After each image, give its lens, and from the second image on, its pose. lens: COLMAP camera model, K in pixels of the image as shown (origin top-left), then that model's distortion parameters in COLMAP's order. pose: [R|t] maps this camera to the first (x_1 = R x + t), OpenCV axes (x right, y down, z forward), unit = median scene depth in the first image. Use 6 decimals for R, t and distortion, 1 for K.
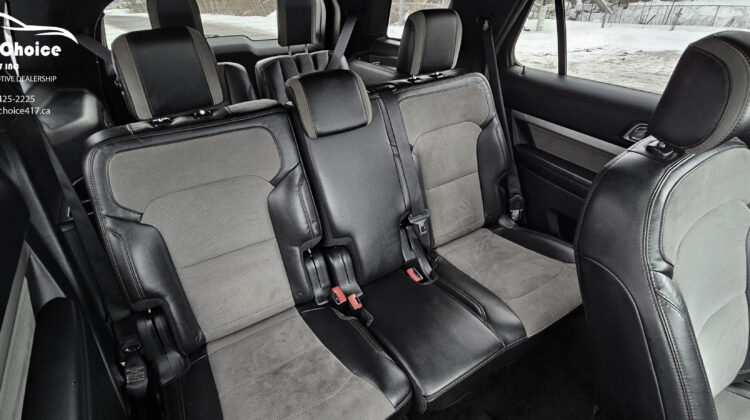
lens RADIAL K [[383.2, 0, 375.0], [0, 383.2, 210.0], [0, 0, 1]] dist [-0.000948, -0.000160]
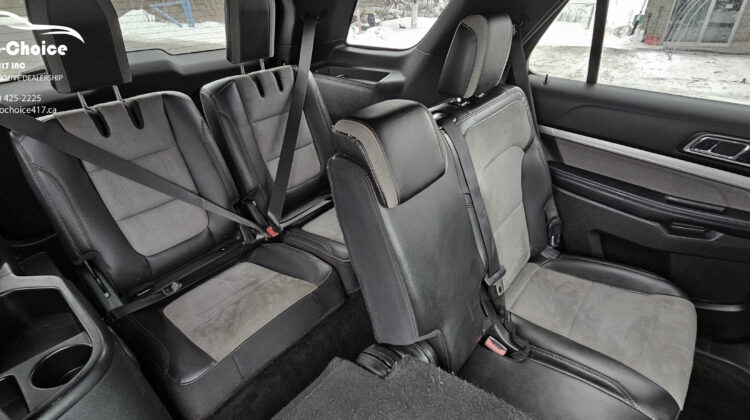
lens RADIAL K [[383.2, 0, 375.0], [0, 383.2, 210.0], [0, 0, 1]] dist [-0.000948, -0.000160]
pose [[0.954484, -0.147030, 0.259506, -0.254656], [0.146431, 0.988982, 0.021751, -0.140221], [-0.259845, 0.017238, 0.965497, 0.246601]]
